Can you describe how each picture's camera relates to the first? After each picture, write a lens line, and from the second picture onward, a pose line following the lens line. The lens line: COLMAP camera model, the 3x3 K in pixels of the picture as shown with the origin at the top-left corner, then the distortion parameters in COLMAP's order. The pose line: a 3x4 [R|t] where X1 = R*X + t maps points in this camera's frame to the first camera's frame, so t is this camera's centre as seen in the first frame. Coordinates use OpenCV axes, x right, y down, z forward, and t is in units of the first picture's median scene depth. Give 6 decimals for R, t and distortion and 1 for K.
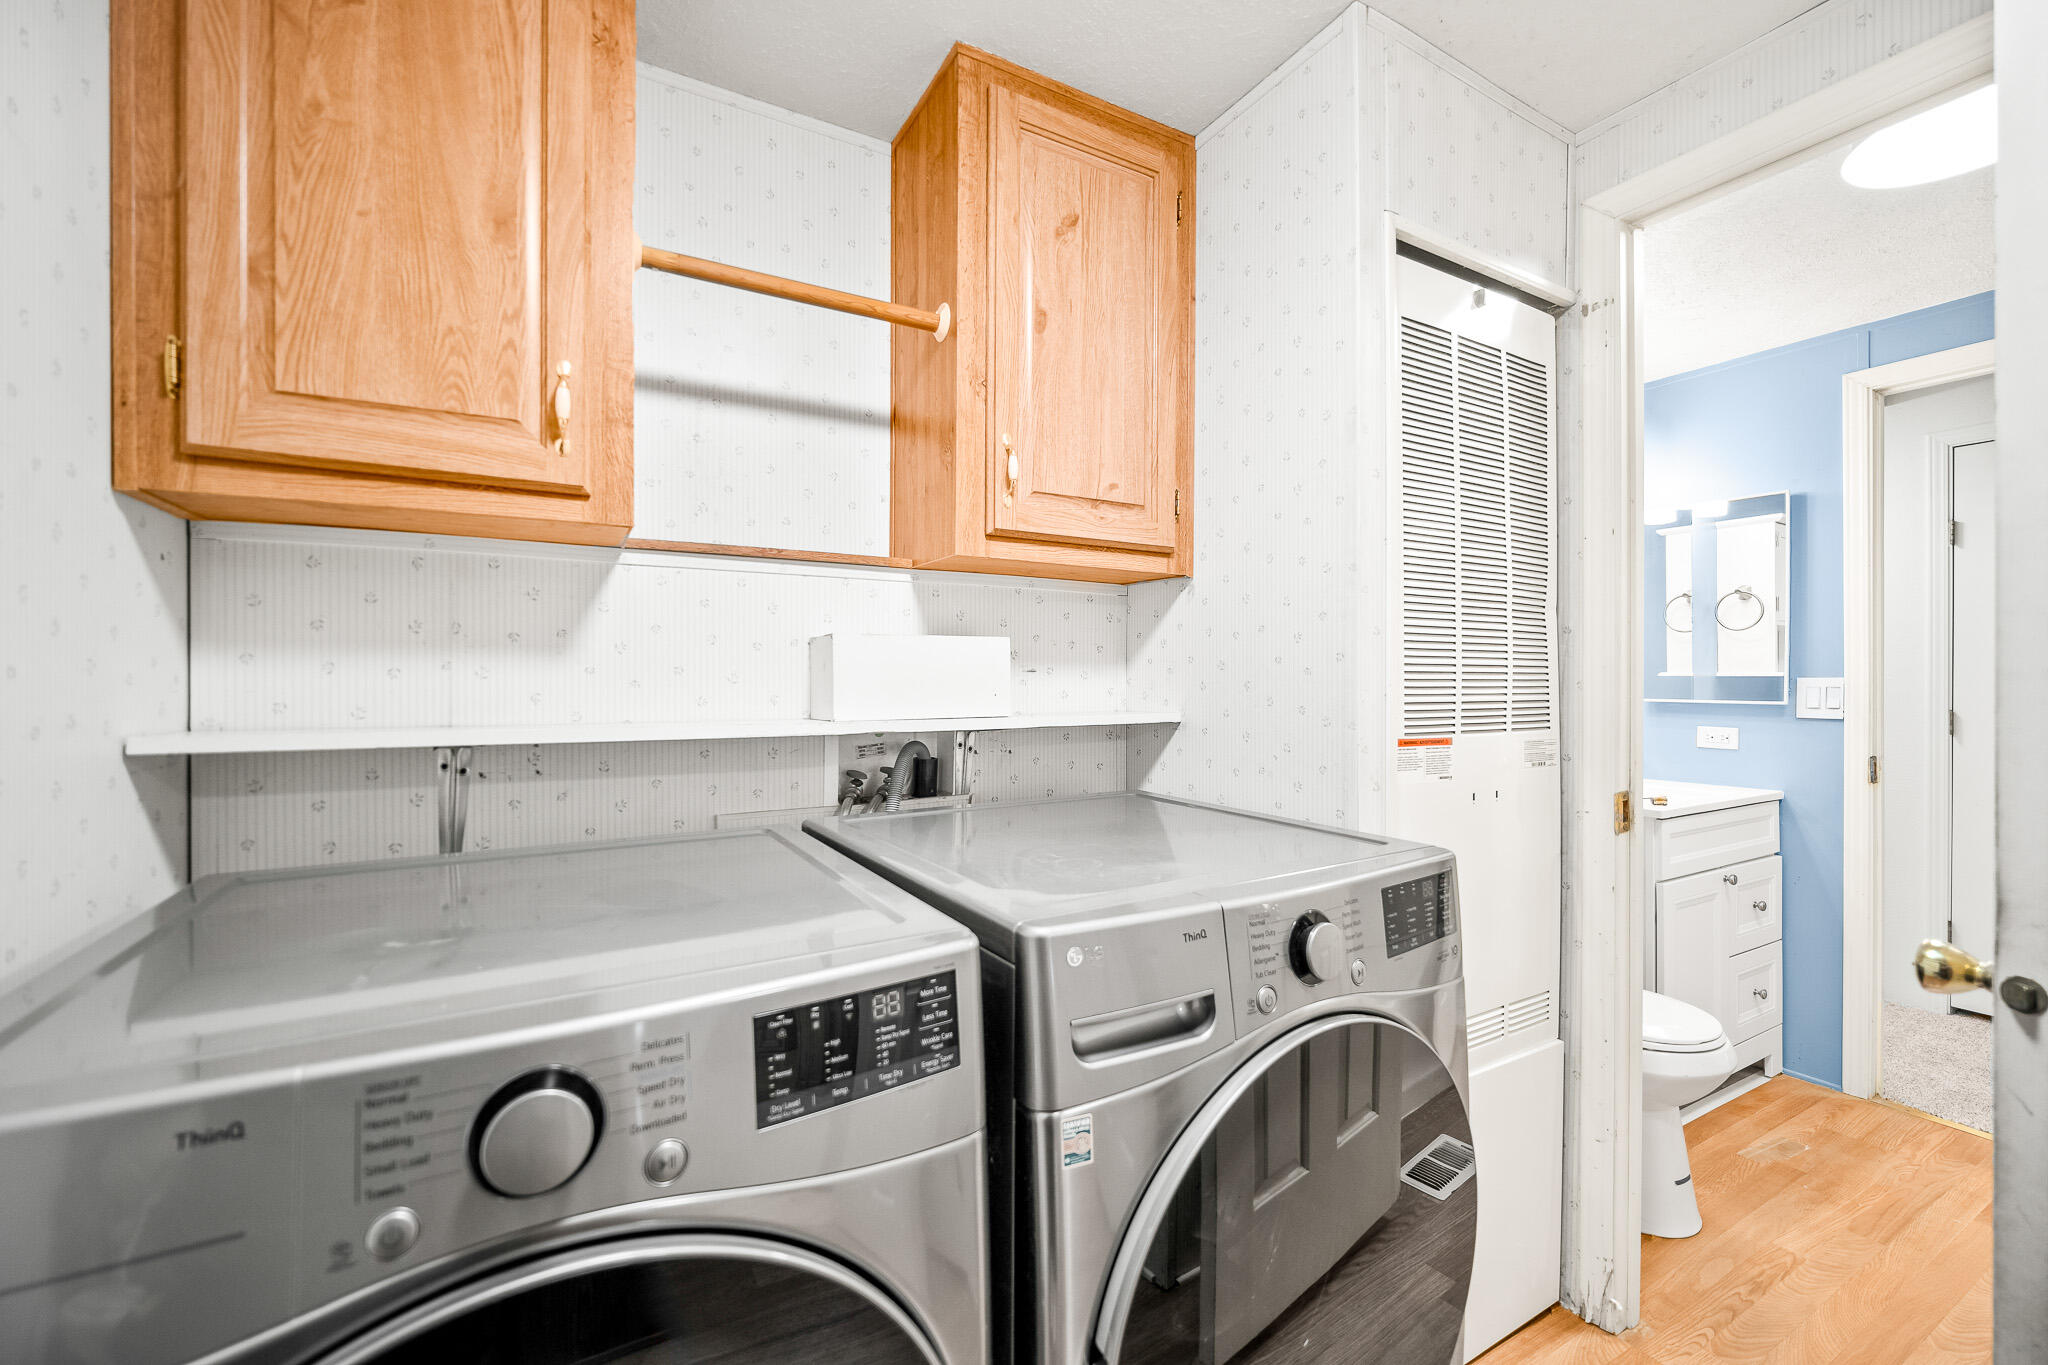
lens RADIAL K [[839.7, 0, 1015.5], [0, 839.7, 677.8], [0, 0, 1]] dist [0.001502, 0.000164]
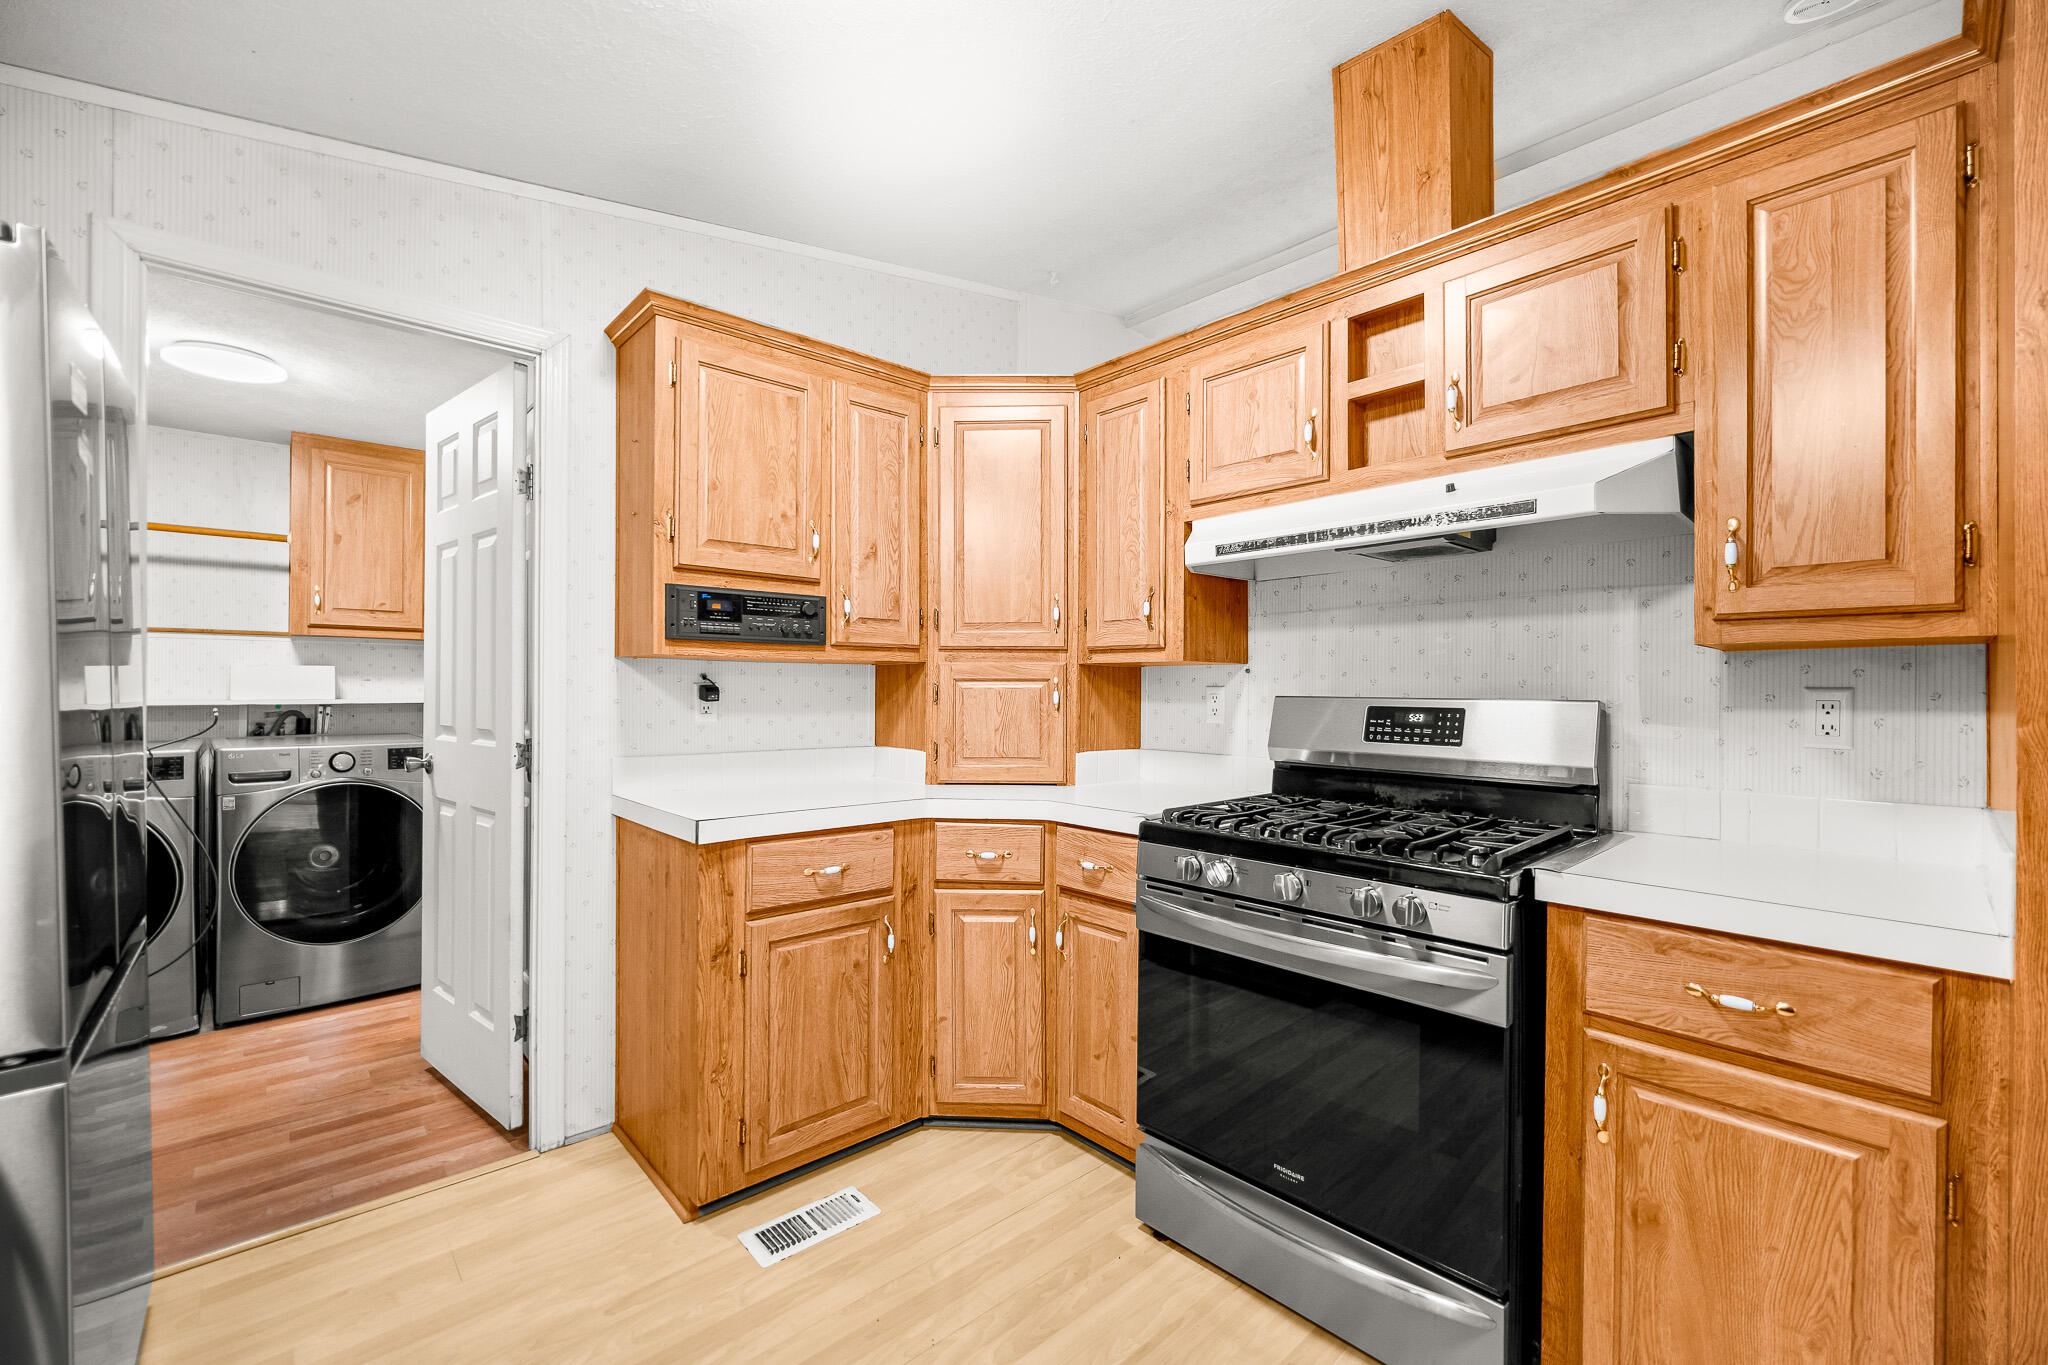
lens RADIAL K [[839.7, 0, 1029.4], [0, 839.7, 689.8], [0, 0, 1]] dist [0.001502, 0.000164]
pose [[0.978225, -0.001024, 0.207543, 1.420386], [0.001727, 0.999993, -0.003204, 0.029984], [-0.207538, 0.003493, 0.978221, -1.739236]]
